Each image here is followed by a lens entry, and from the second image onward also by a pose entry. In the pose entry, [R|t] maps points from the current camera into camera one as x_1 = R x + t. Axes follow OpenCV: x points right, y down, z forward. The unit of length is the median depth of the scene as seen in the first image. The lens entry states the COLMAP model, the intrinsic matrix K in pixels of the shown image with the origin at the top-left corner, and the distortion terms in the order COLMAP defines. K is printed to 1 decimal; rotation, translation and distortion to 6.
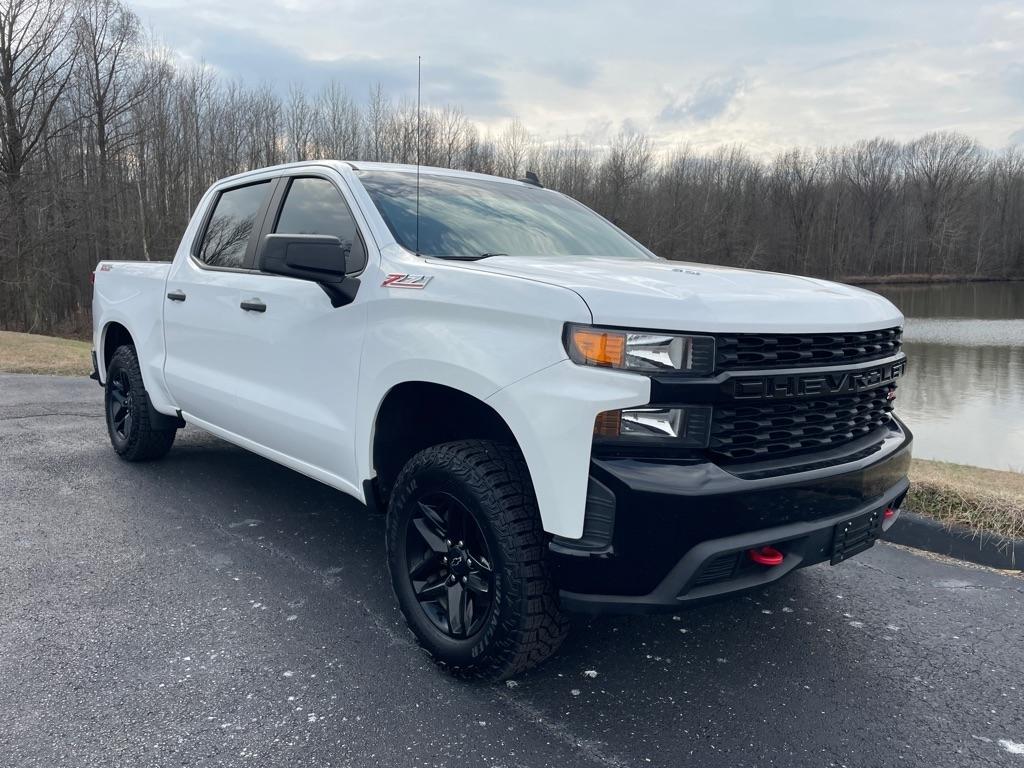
lens RADIAL K [[772.2, 0, 521.0], [0, 772.2, 357.1], [0, 0, 1]] dist [0.092422, -0.109872]
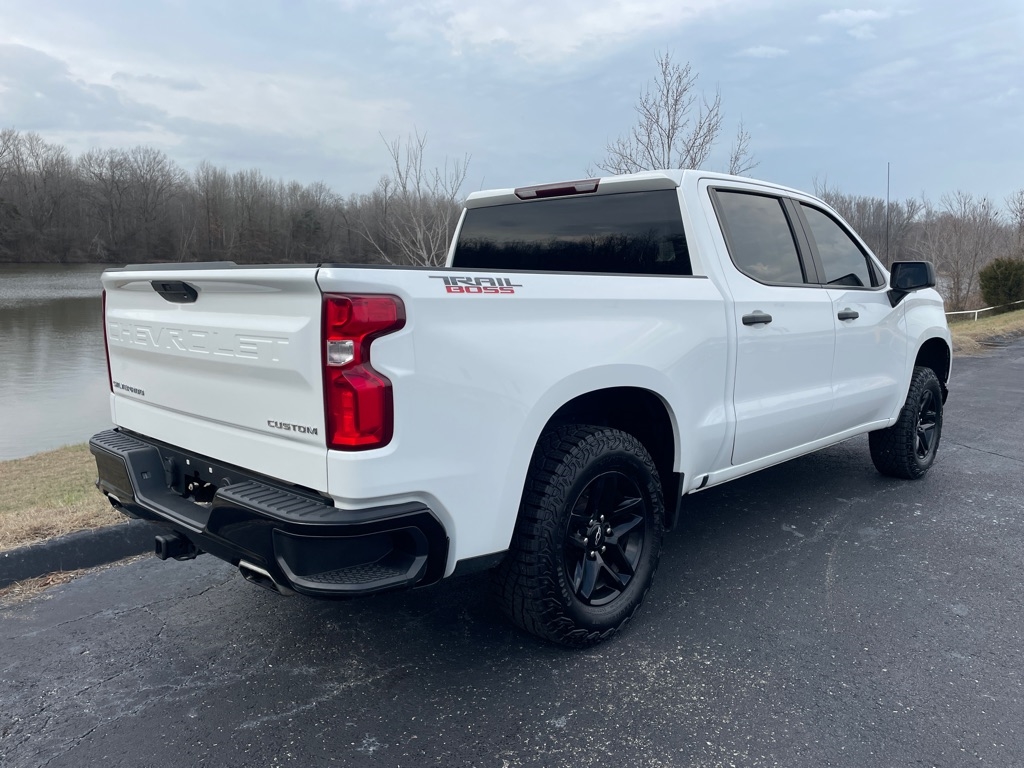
lens RADIAL K [[772.2, 0, 520.3], [0, 772.2, 380.1], [0, 0, 1]] dist [0.092422, -0.109872]
pose [[-0.083924, -0.146462, 0.985650, -1.386973], [0.093608, 0.983607, 0.154129, -0.184682], [-0.992066, 0.105200, -0.068838, 1.487612]]
